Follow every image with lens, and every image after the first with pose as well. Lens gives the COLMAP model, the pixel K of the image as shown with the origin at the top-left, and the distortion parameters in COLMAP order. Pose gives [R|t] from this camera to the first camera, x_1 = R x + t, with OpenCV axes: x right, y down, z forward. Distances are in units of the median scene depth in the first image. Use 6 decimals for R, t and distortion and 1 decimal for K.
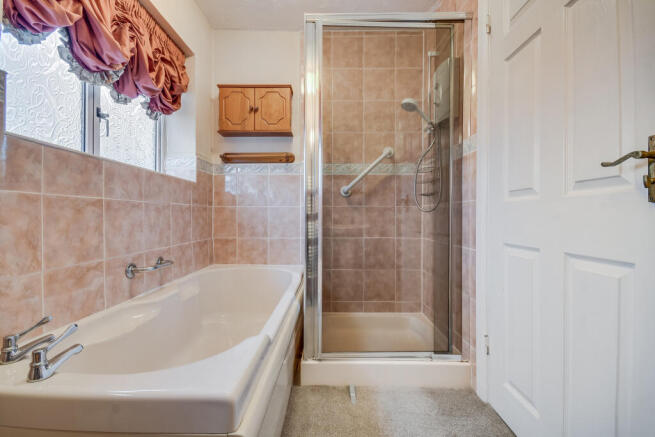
lens RADIAL K [[288.4, 0, 329.7], [0, 288.4, 220.6], [0, 0, 1]] dist [0.002546, -0.000102]
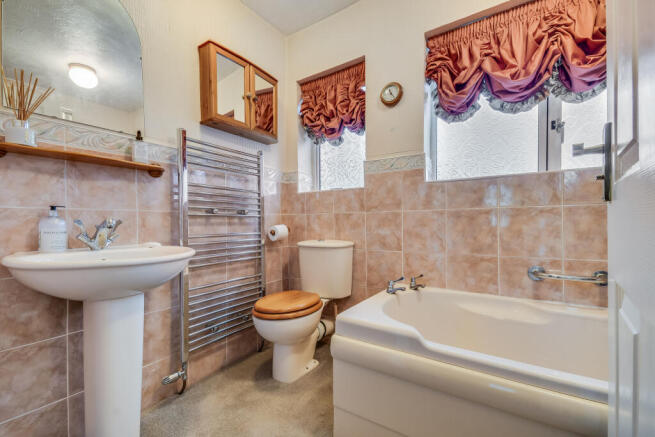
lens RADIAL K [[288.4, 0, 329.2], [0, 288.4, 217.1], [0, 0, 1]] dist [0.002546, -0.000102]
pose [[-0.528389, 0.010396, -0.848938, 0.711964], [0.006167, 0.999946, 0.008407, -0.052844], [0.848980, -0.000793, -0.528425, 1.079207]]
